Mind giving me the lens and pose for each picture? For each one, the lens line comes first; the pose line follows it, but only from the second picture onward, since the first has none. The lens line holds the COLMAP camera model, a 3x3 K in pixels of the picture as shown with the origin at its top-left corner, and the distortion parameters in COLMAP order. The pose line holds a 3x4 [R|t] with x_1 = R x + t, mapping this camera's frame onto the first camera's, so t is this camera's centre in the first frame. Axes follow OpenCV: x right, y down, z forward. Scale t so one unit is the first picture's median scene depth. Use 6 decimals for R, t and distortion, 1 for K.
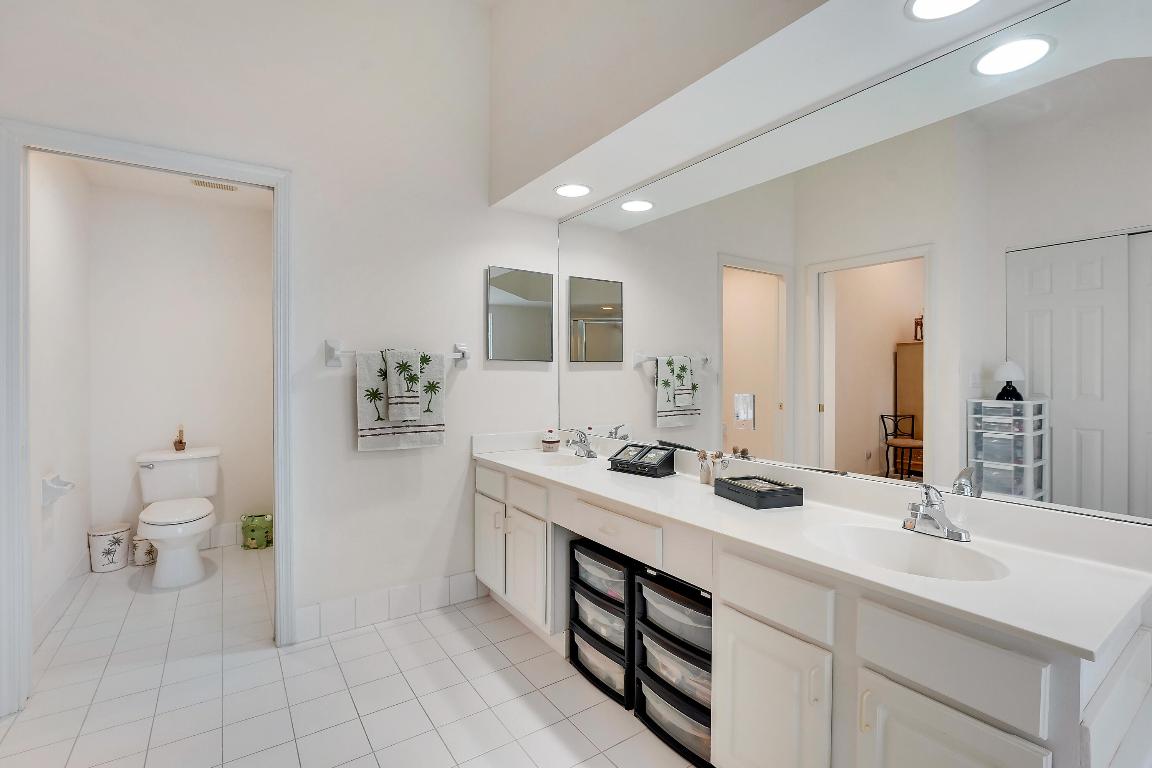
lens RADIAL K [[520.2, 0, 576.5], [0, 520.2, 378.9], [0, 0, 1]] dist [-0.002750, -0.000046]
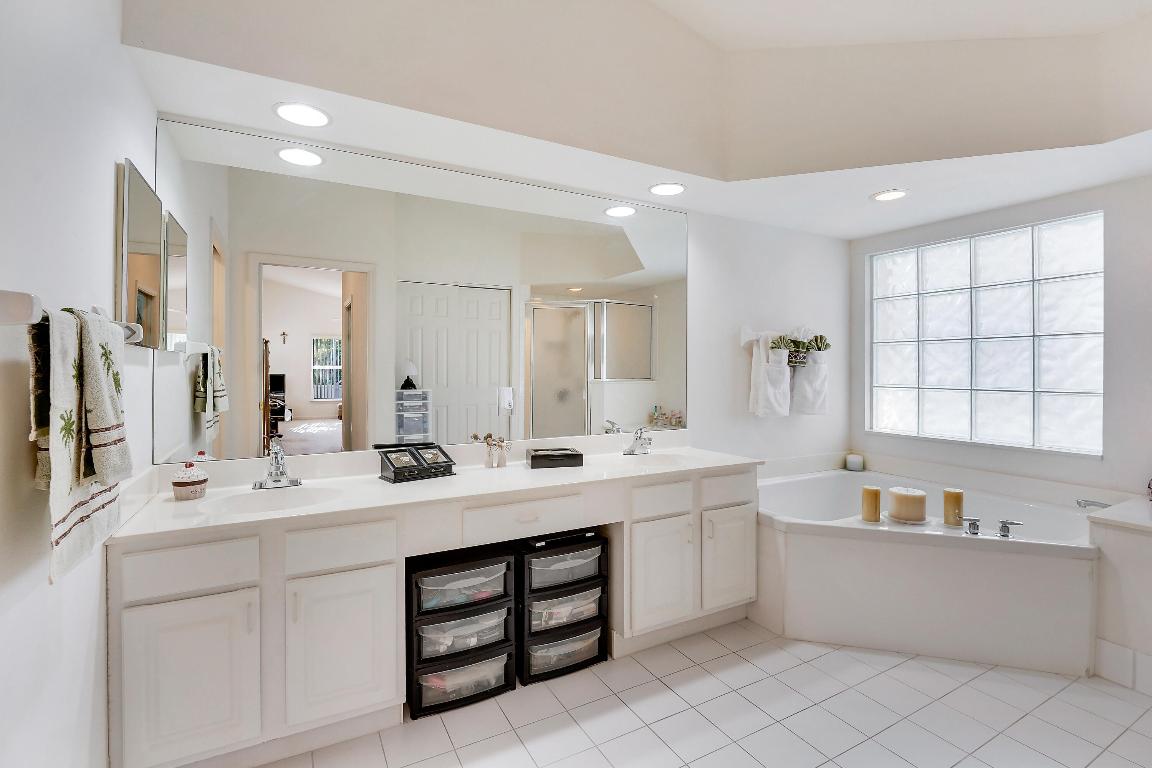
lens RADIAL K [[520.2, 0, 575.4], [0, 520.2, 375.2], [0, 0, 1]] dist [-0.002750, -0.000046]
pose [[0.102189, -0.007500, 0.994737, -0.641357], [0.004968, 0.999963, 0.007029, -0.006249], [-0.994753, 0.004223, 0.102223, 0.522190]]
